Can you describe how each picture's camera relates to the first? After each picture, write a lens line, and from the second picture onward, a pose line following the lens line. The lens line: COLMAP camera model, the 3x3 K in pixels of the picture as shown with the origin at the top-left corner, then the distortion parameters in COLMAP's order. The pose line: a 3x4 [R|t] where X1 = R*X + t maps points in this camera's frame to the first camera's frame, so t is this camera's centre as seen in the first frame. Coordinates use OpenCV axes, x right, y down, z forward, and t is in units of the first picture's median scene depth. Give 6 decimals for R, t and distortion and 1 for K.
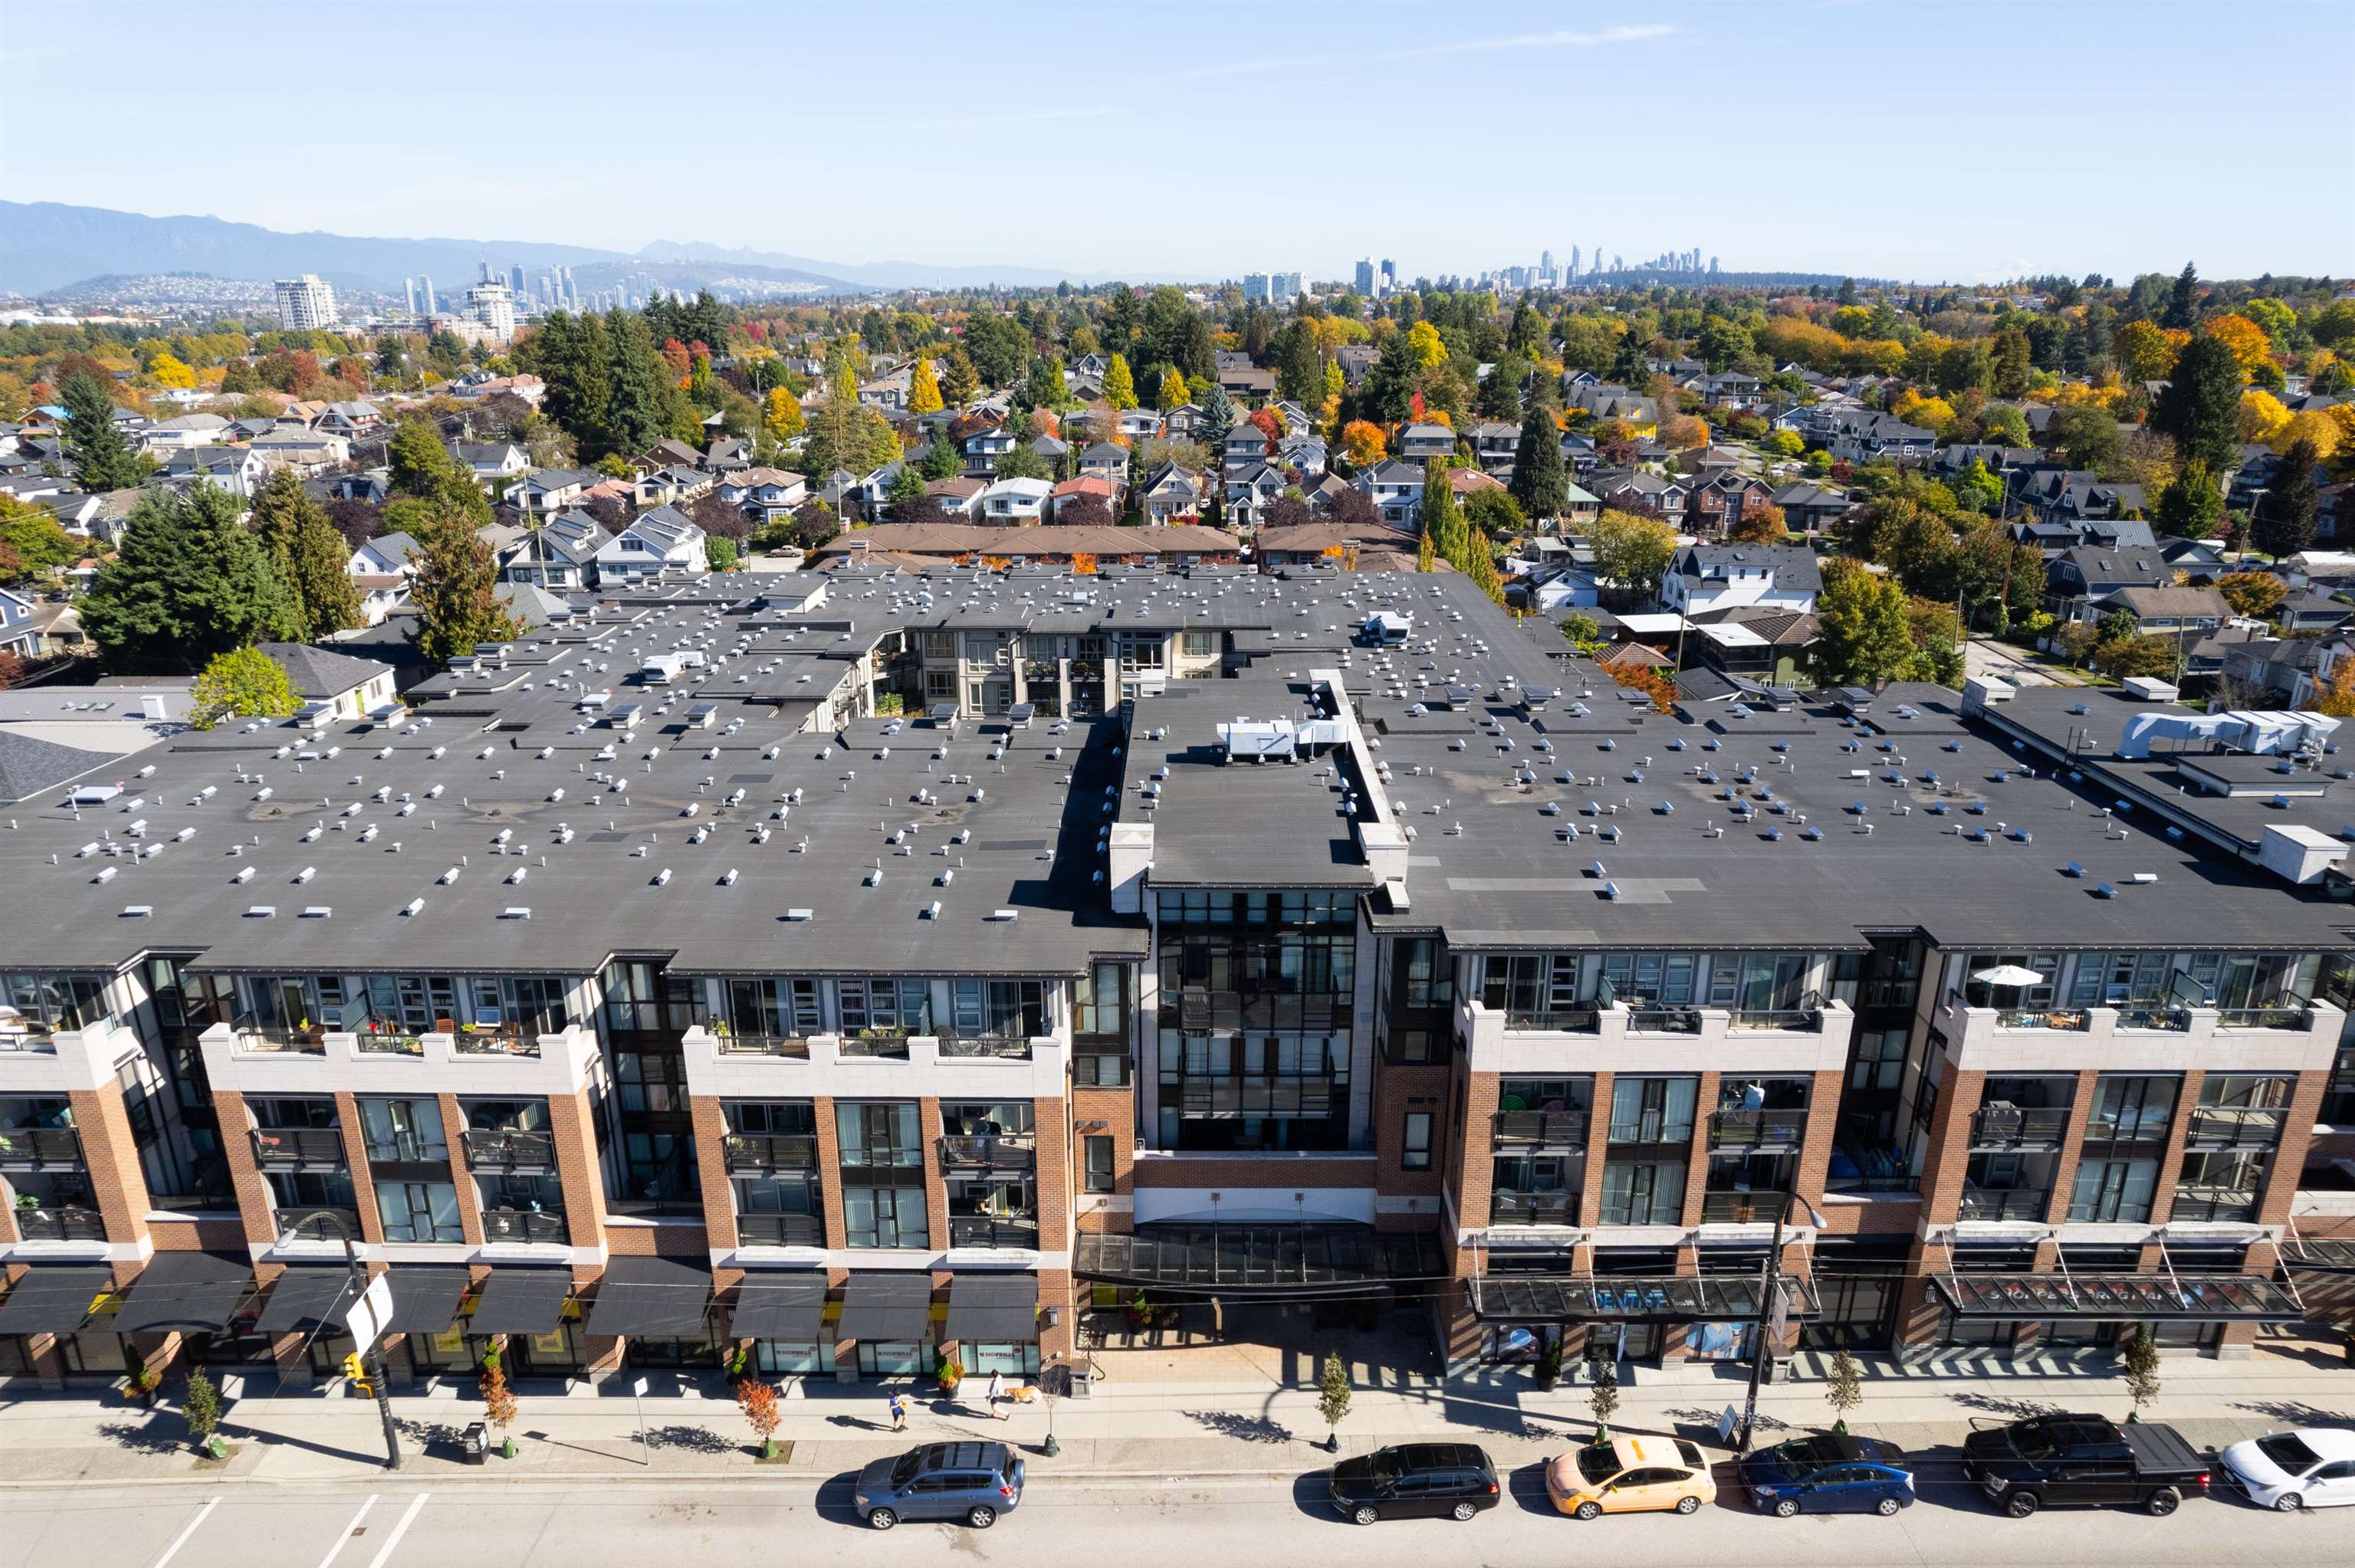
lens RADIAL K [[1466.0, 0, 1177.5], [0, 1466.0, 784.0], [0, 0, 1]] dist [-0.045276, 0.000383]
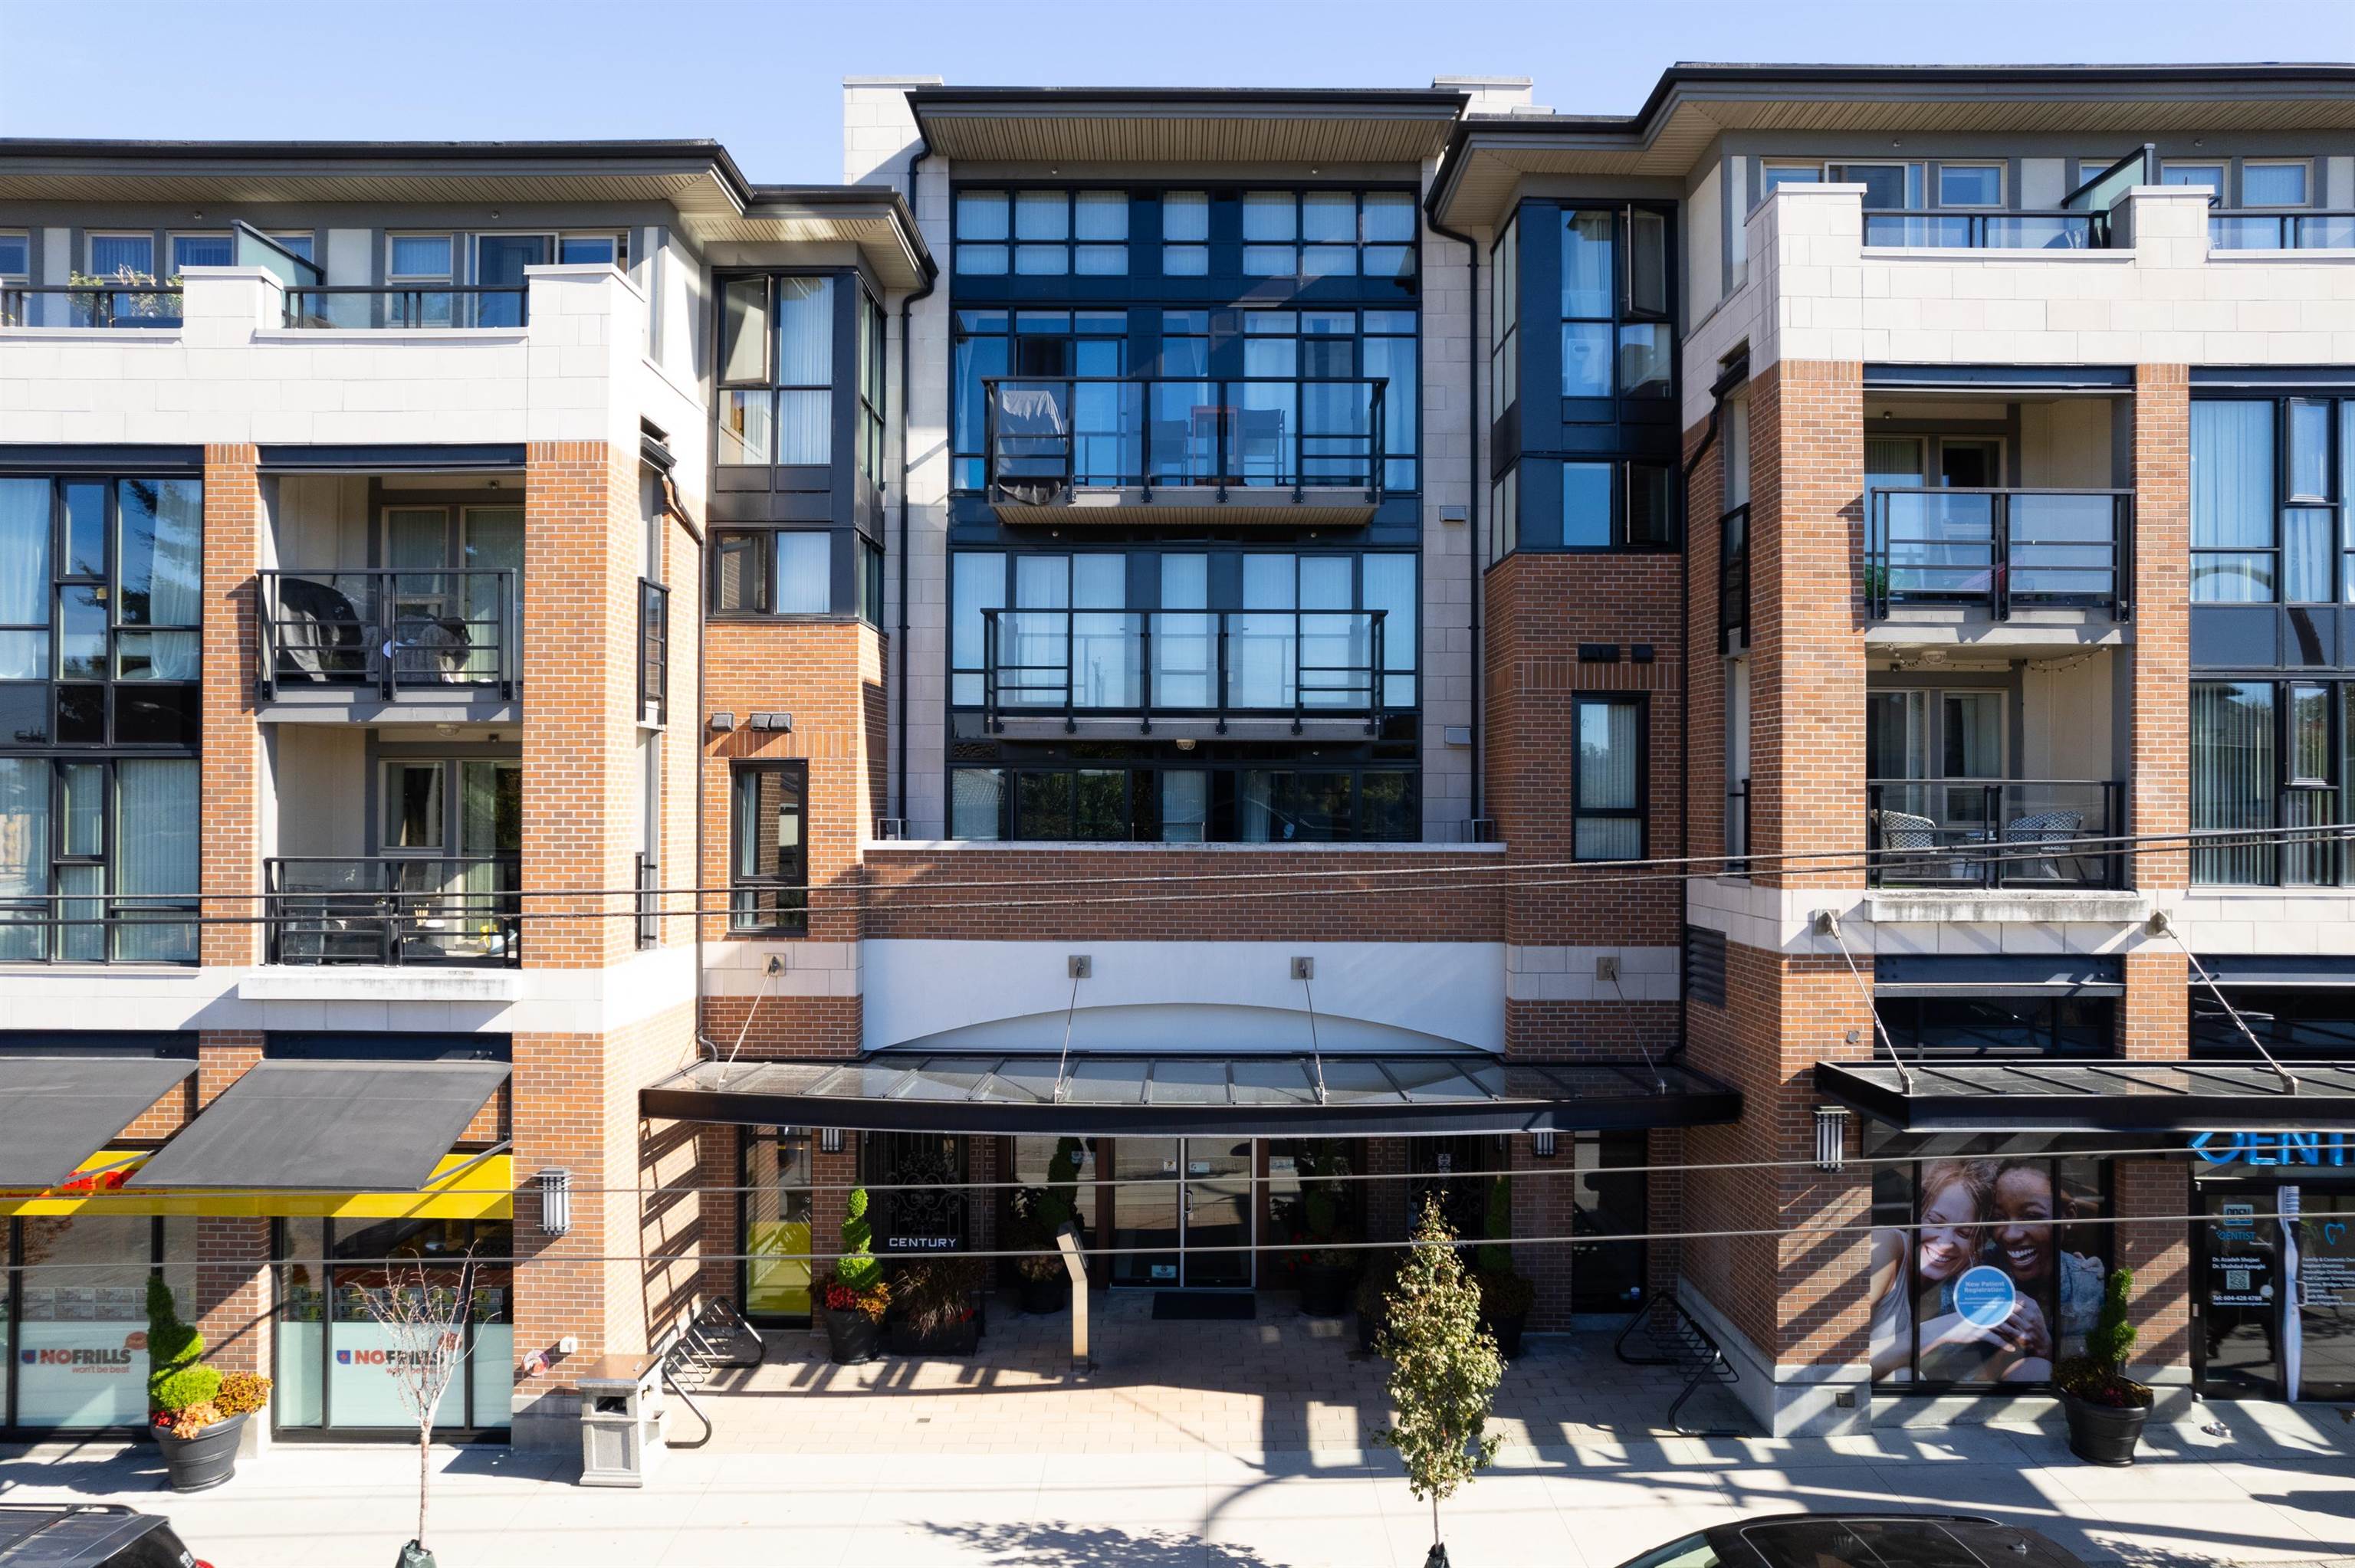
lens RADIAL K [[1505.8, 0, 1177.5], [0, 1505.8, 784.0], [0, 0, 1]] dist [-0.078323, 0.069415]
pose [[0.999936, 0.007501, 0.008412, 0.049878], [-0.004373, 0.946130, -0.323756, 0.378536], [-0.010387, 0.323699, 0.946103, 0.647013]]
